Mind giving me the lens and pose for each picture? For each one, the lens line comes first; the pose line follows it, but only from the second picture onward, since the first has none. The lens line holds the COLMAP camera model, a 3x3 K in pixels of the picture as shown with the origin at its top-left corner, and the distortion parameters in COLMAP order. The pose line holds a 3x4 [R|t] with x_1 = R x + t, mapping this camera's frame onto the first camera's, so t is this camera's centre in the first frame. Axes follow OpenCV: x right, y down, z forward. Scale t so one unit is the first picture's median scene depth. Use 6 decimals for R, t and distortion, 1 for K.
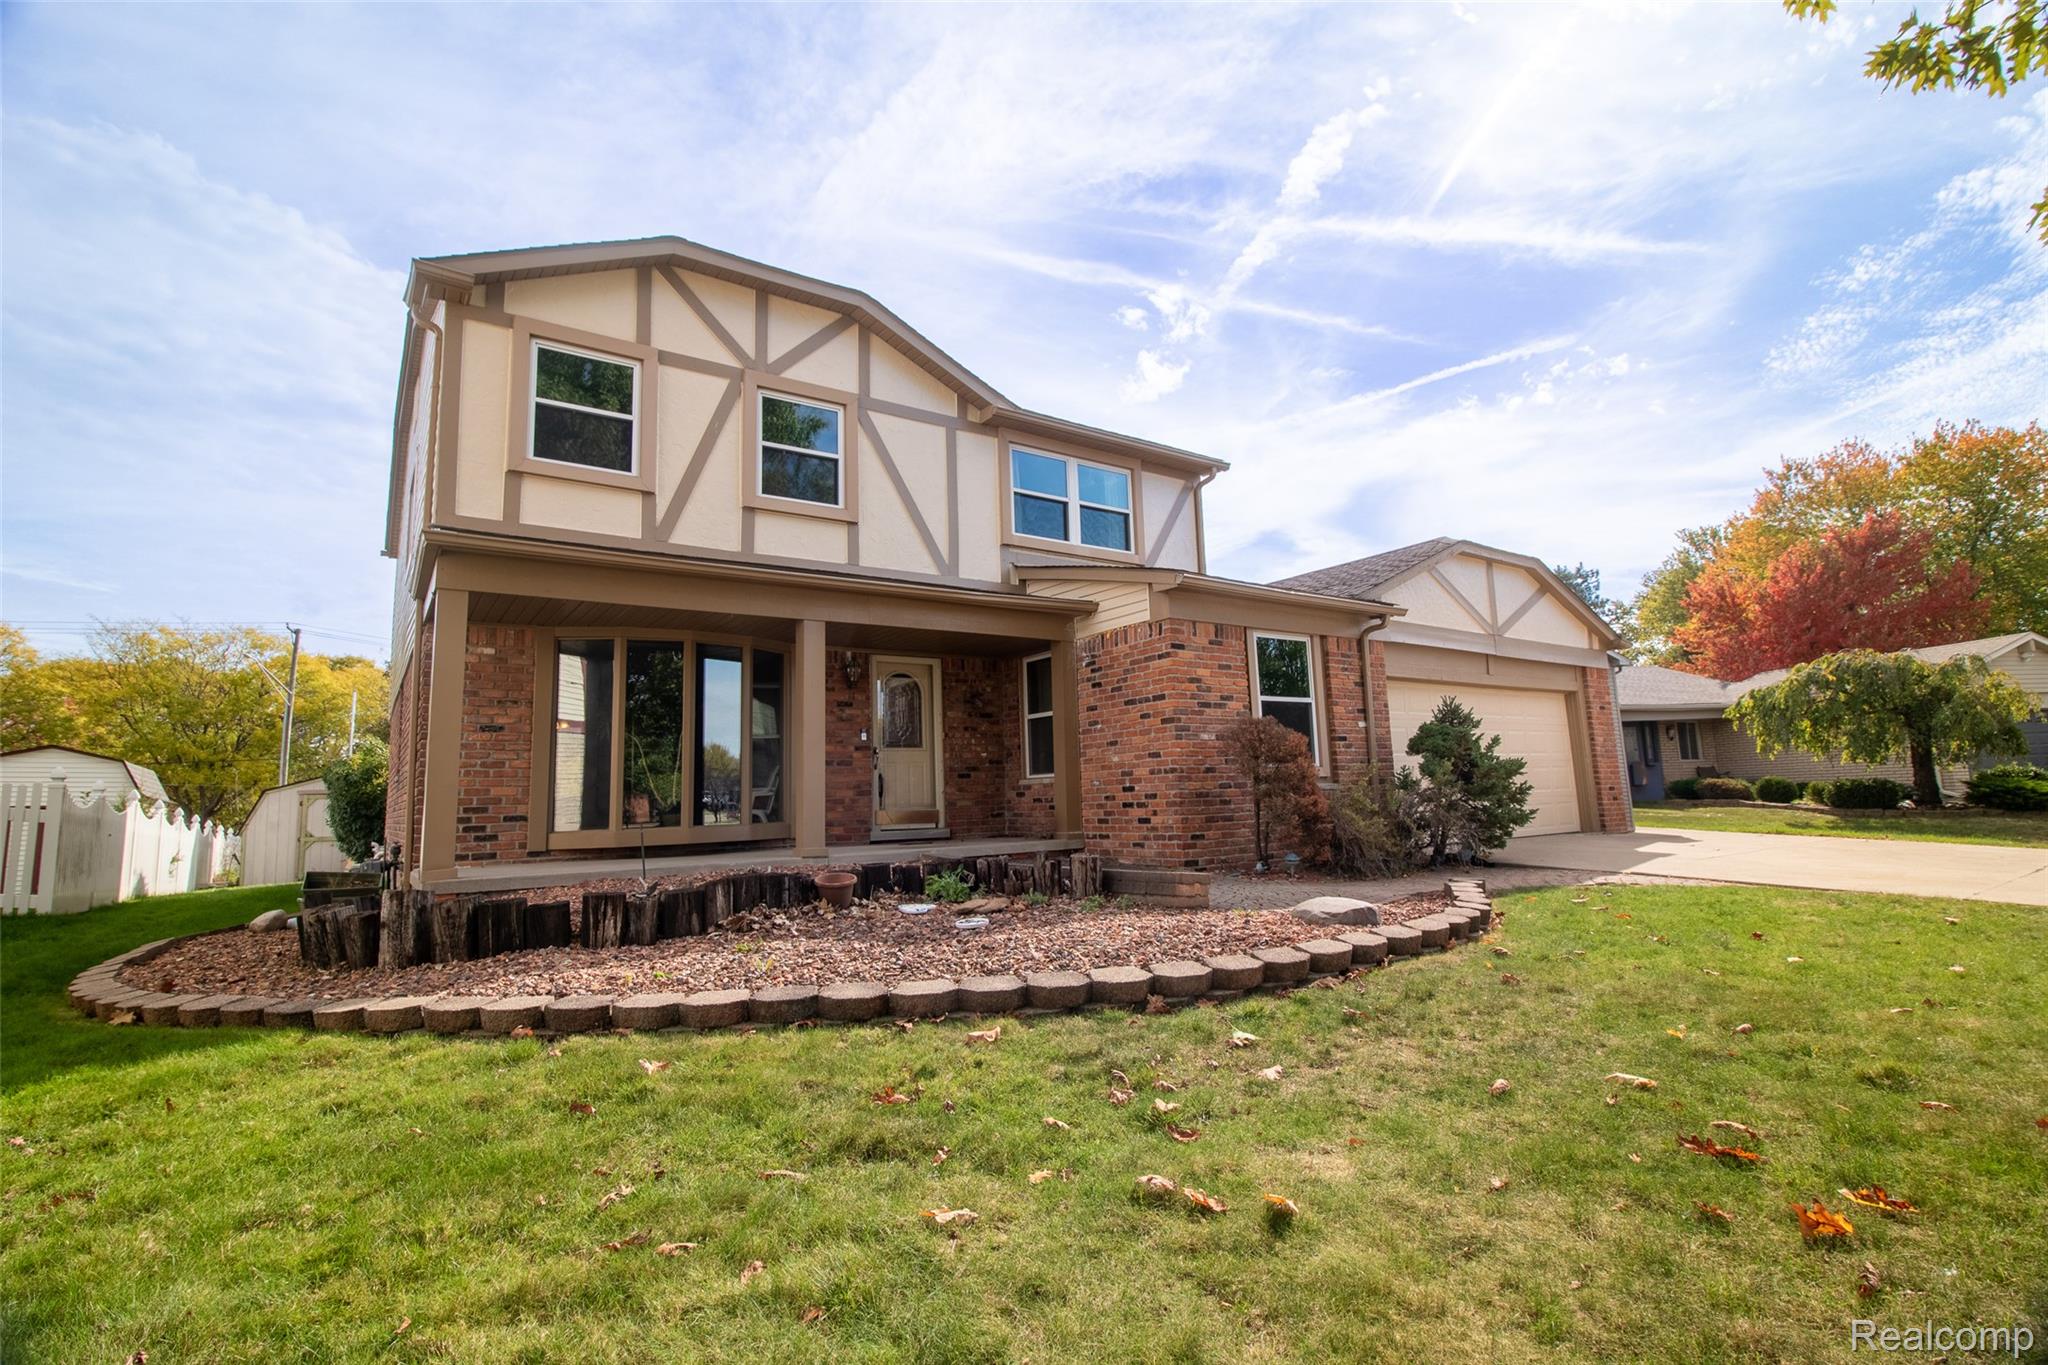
lens RADIAL K [[987.6, 0, 1035.8], [0, 987.6, 679.9], [0, 0, 1]] dist [-0.000004, -0.013114]
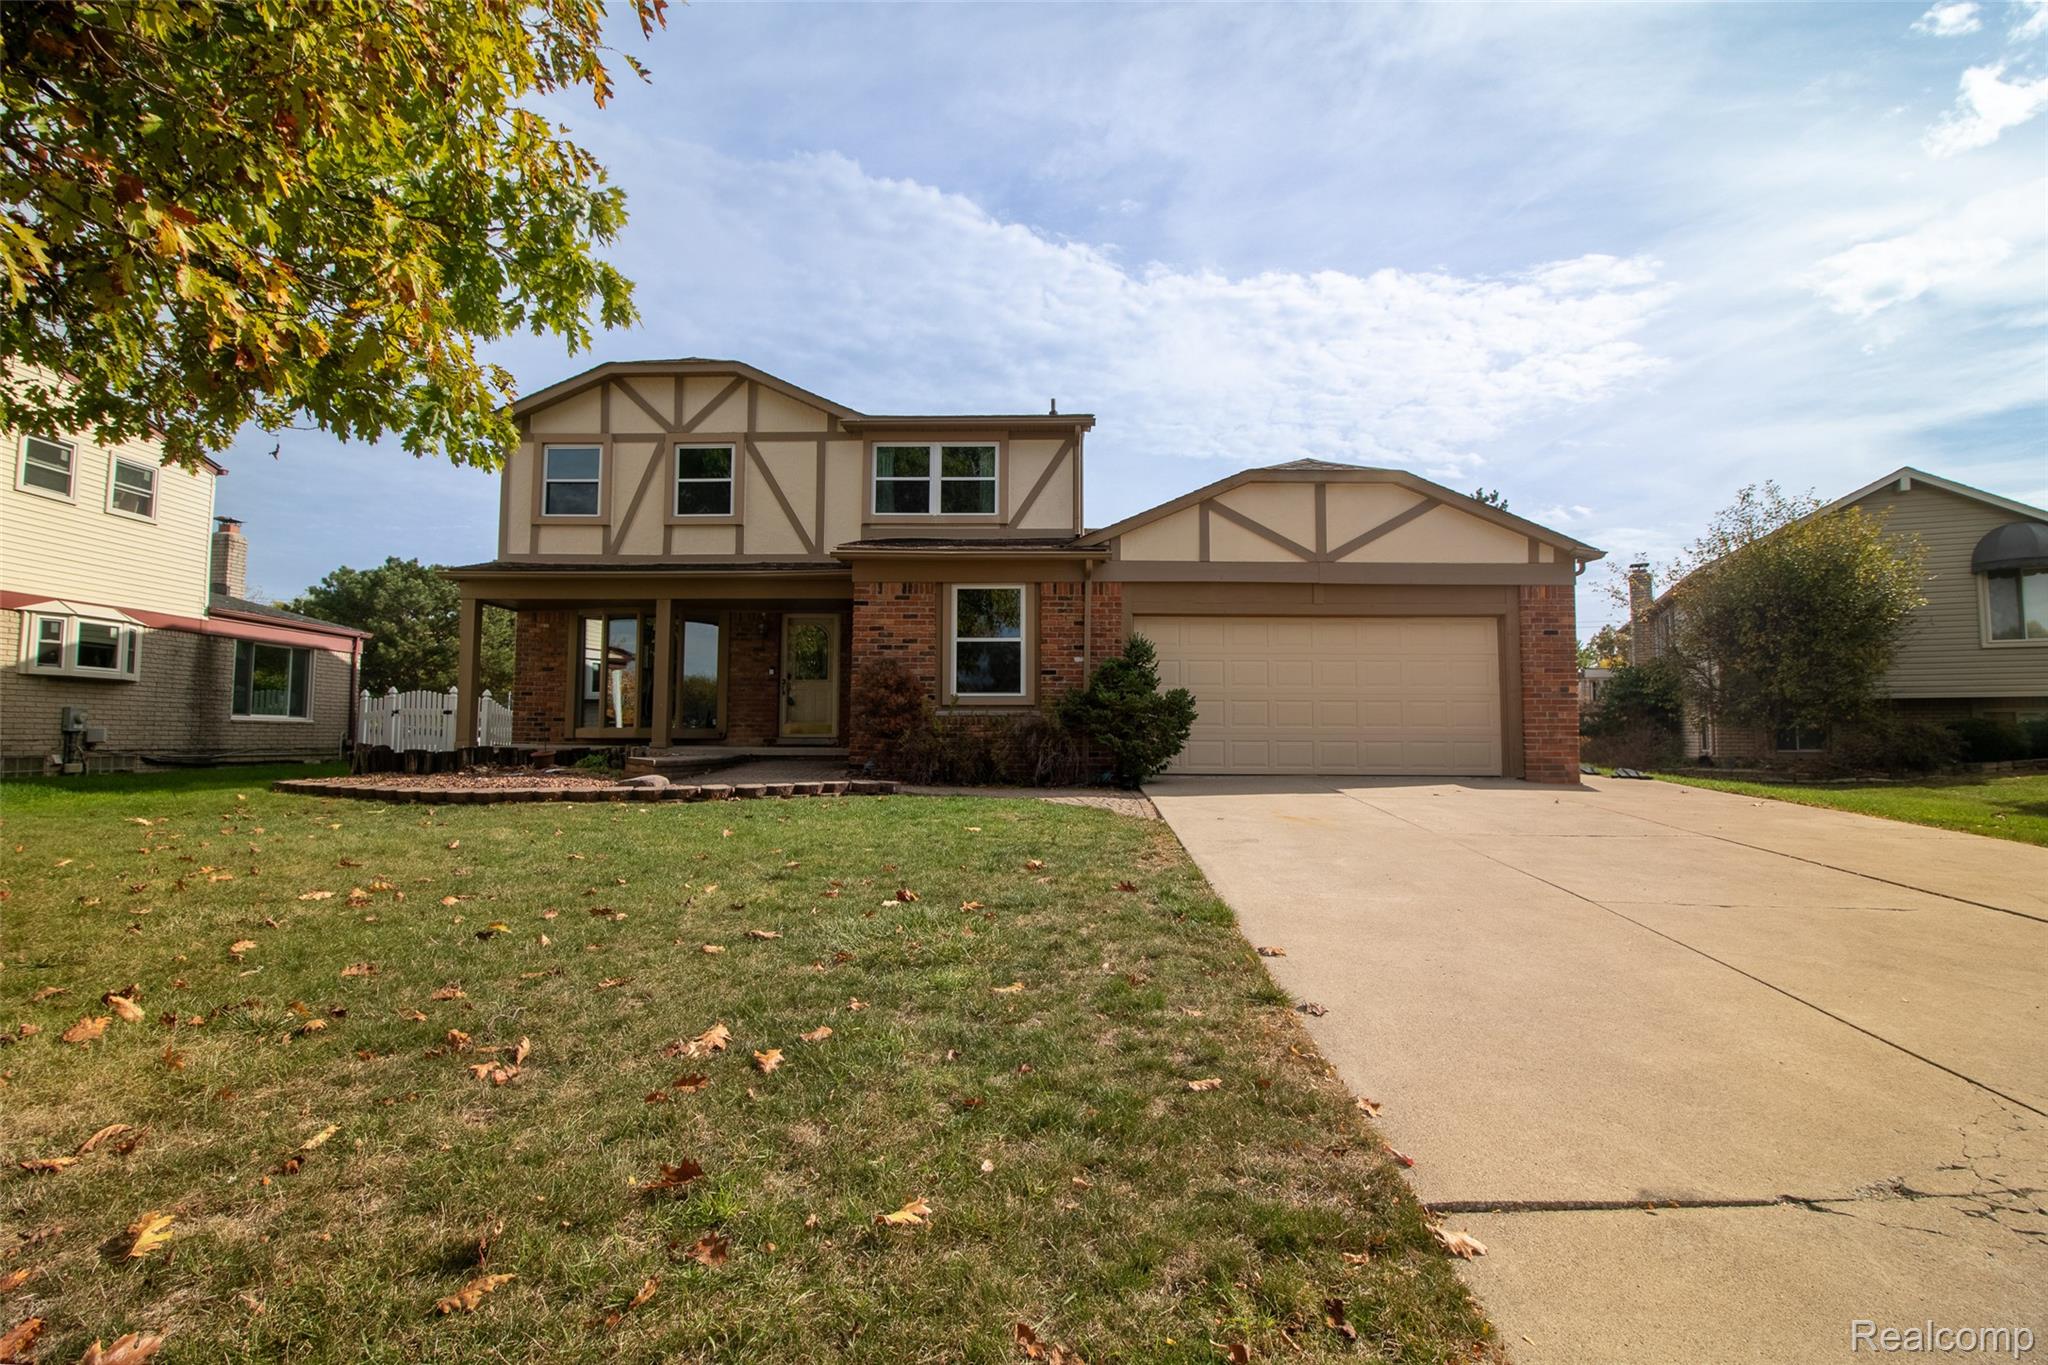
lens RADIAL K [[987.6, 0, 1035.8], [0, 987.6, 679.9], [0, 0, 1]] dist [-0.000004, -0.013114]
pose [[0.798776, 0.002997, -0.601621, 1.026487], [0.043216, 0.997119, 0.062345, -0.003828], [0.600075, -0.075799, 0.796345, 0.089091]]
